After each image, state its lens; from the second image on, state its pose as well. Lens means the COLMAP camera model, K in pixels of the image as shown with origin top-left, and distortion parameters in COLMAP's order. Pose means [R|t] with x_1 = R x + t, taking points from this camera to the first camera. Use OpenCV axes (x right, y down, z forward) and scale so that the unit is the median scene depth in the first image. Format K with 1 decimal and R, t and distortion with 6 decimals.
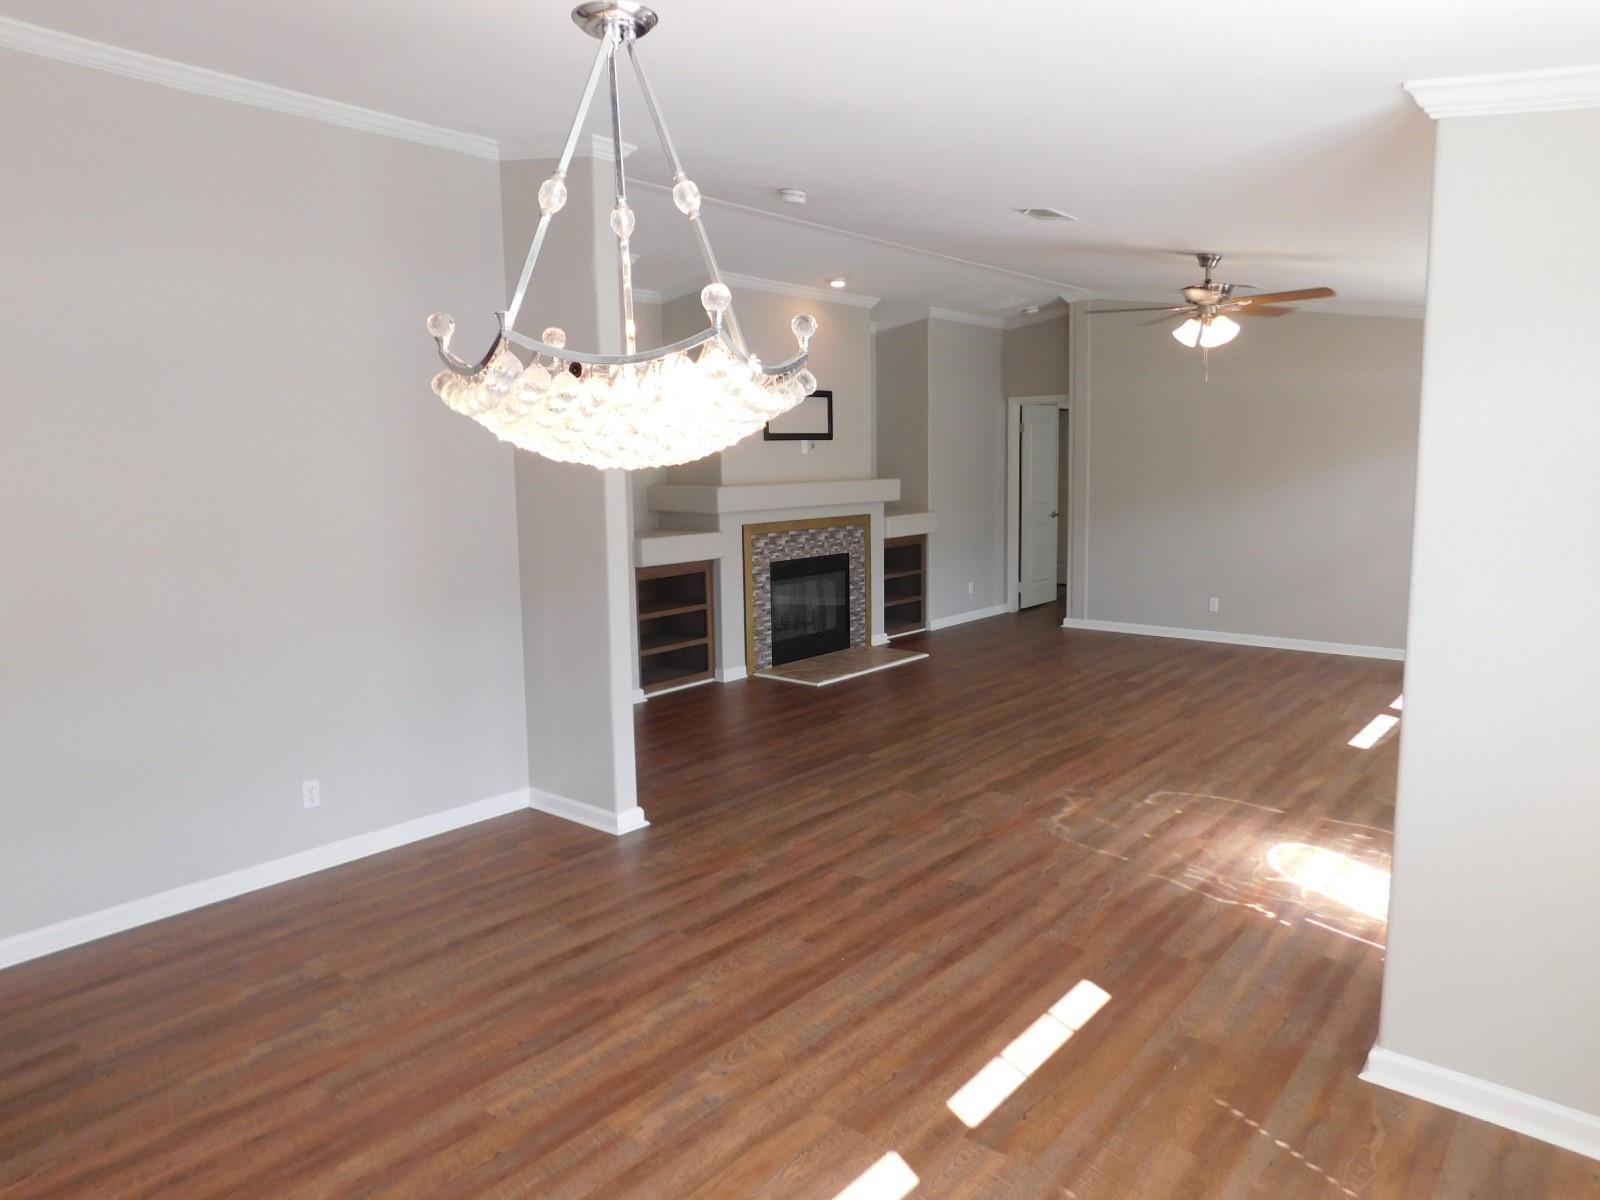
lens RADIAL K [[1088.5, 0, 805.7], [0, 1088.5, 590.9], [0, 0, 1]] dist [-0.020496, -0.001201]
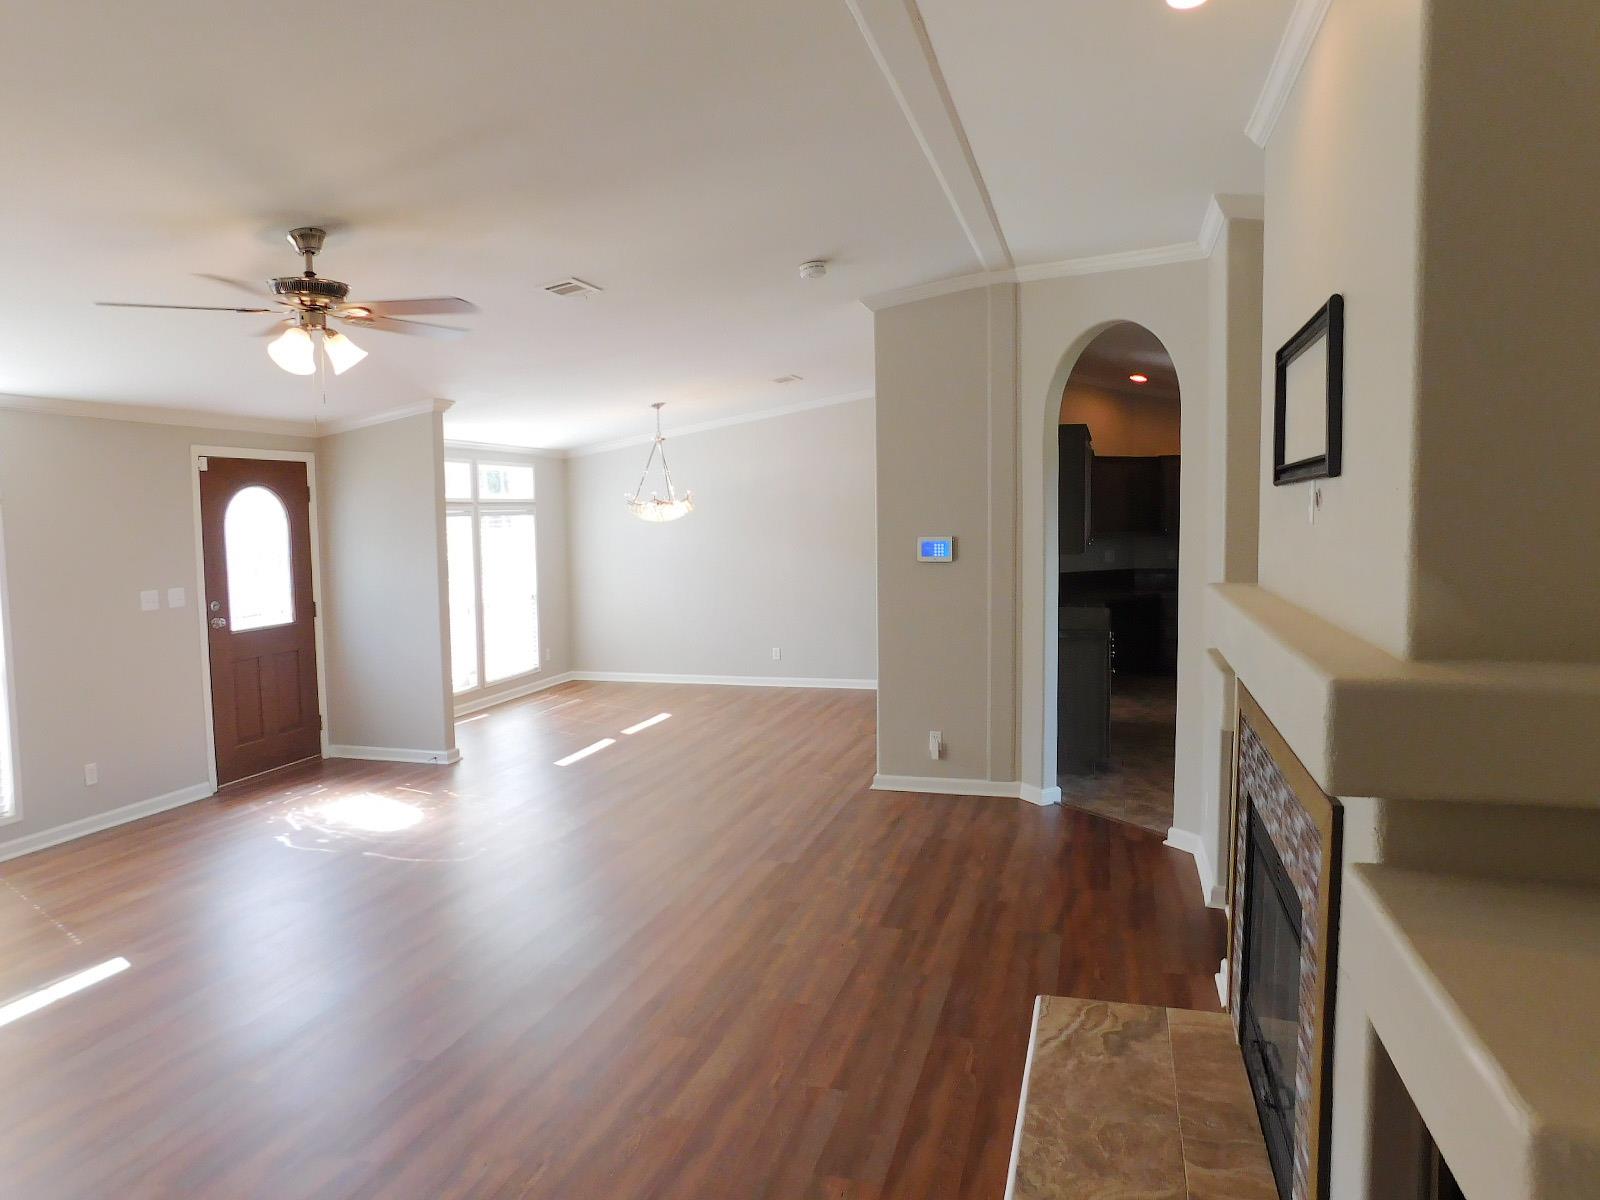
lens RADIAL K [[1079.8, 0, 798.8], [0, 1079.8, 590.6], [0, 0, 1]] dist [-0.055738, 0.068921]
pose [[-0.920203, 0.049145, -0.388343, 0.266314], [-0.030055, 0.980288, 0.195272, -0.169975], [0.390285, 0.191362, -0.900588, 1.263777]]
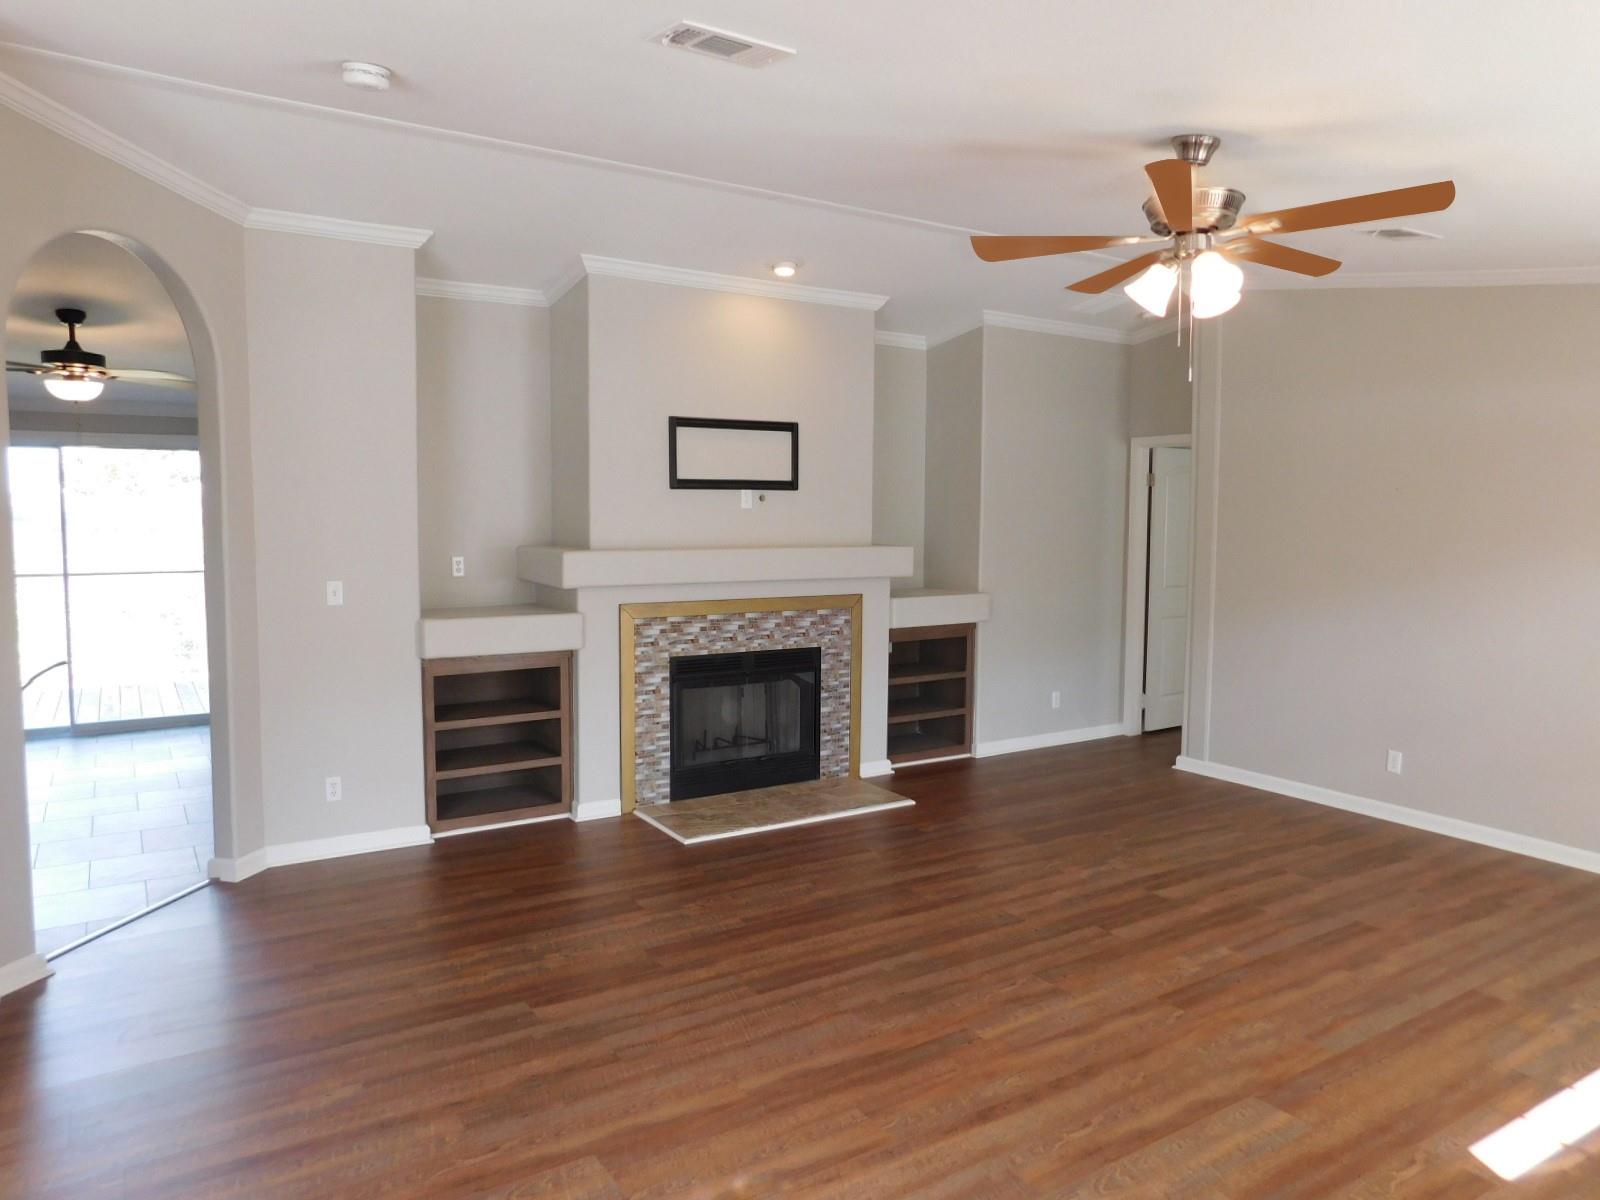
lens RADIAL K [[1079.8, 0, 798.8], [0, 1079.8, 590.6], [0, 0, 1]] dist [-0.055738, 0.068921]
pose [[0.950277, 0.042576, -0.308481, 0.263477], [-0.058305, 0.997417, -0.041946, -0.044625], [0.305898, 0.057846, 0.950305, 0.341689]]
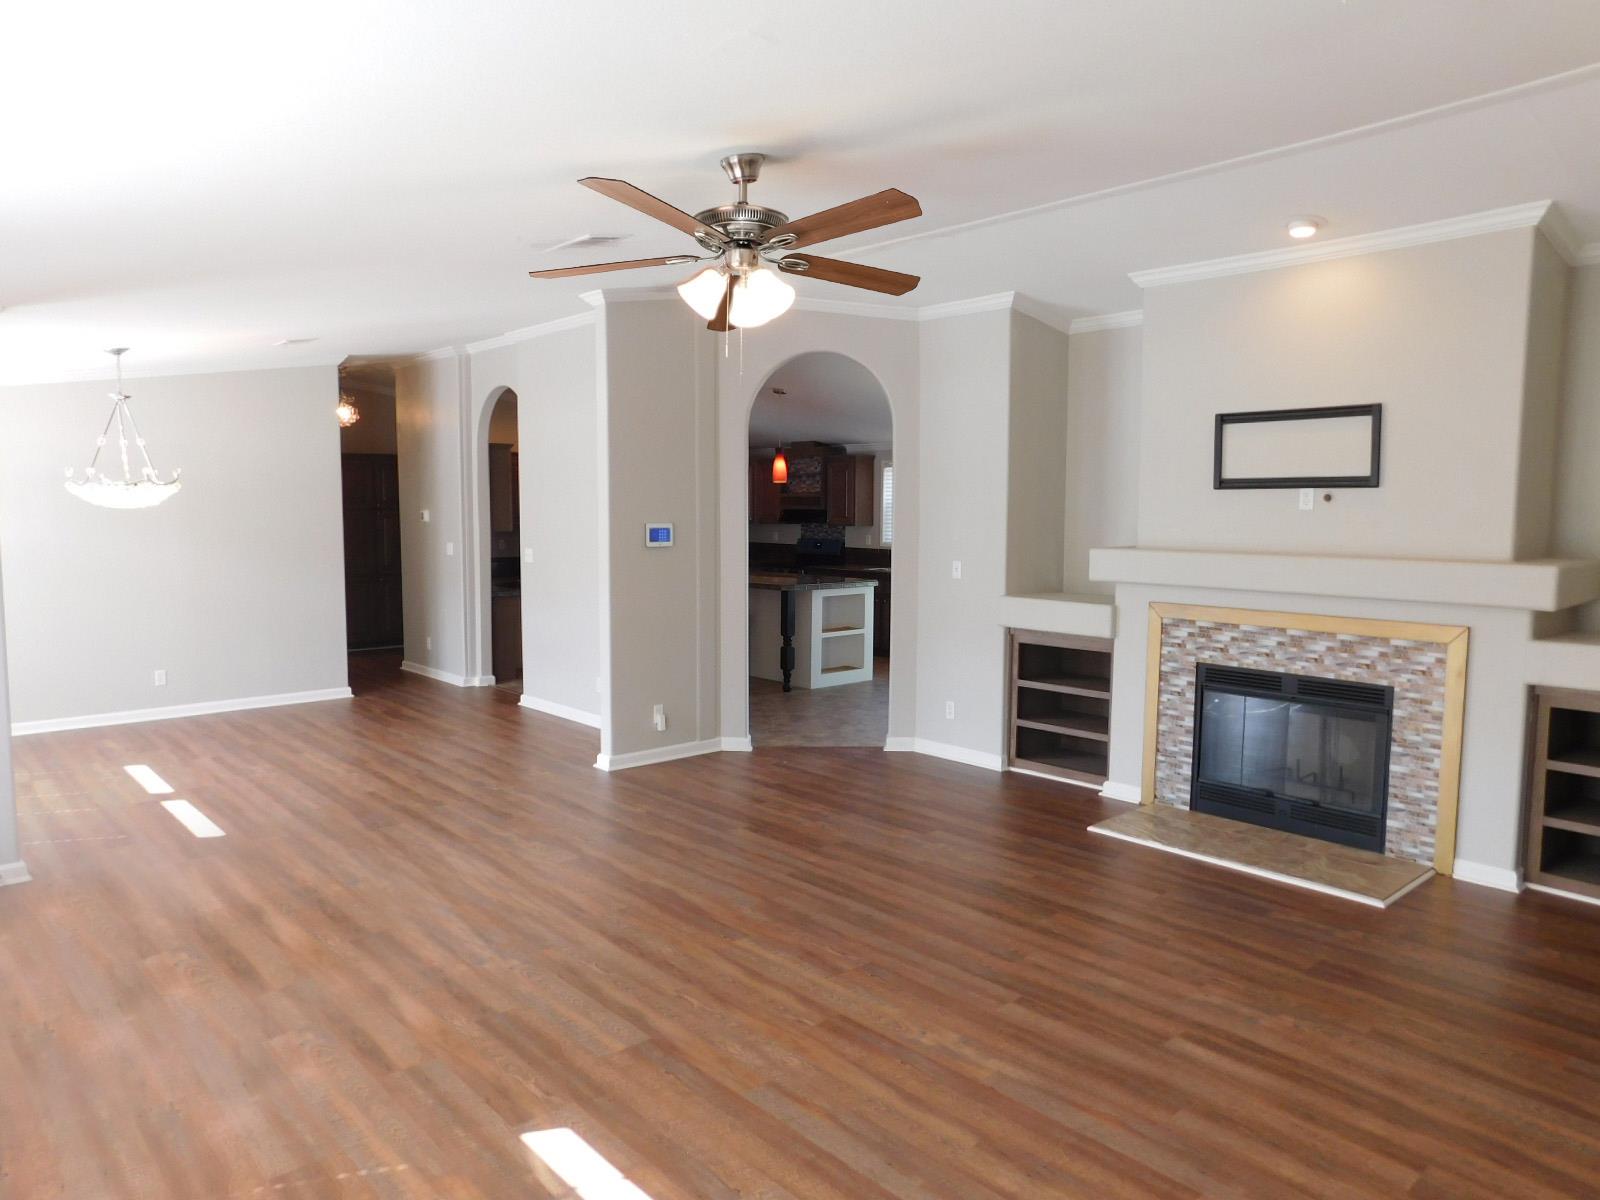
lens RADIAL K [[1079.8, 0, 798.8], [0, 1079.8, 590.6], [0, 0, 1]] dist [-0.055738, 0.068921]
pose [[-0.157440, 0.089519, -0.983463, 0.676278], [-0.128973, 0.985489, 0.110351, -0.113582], [0.979070, 0.144213, -0.143610, 0.832227]]
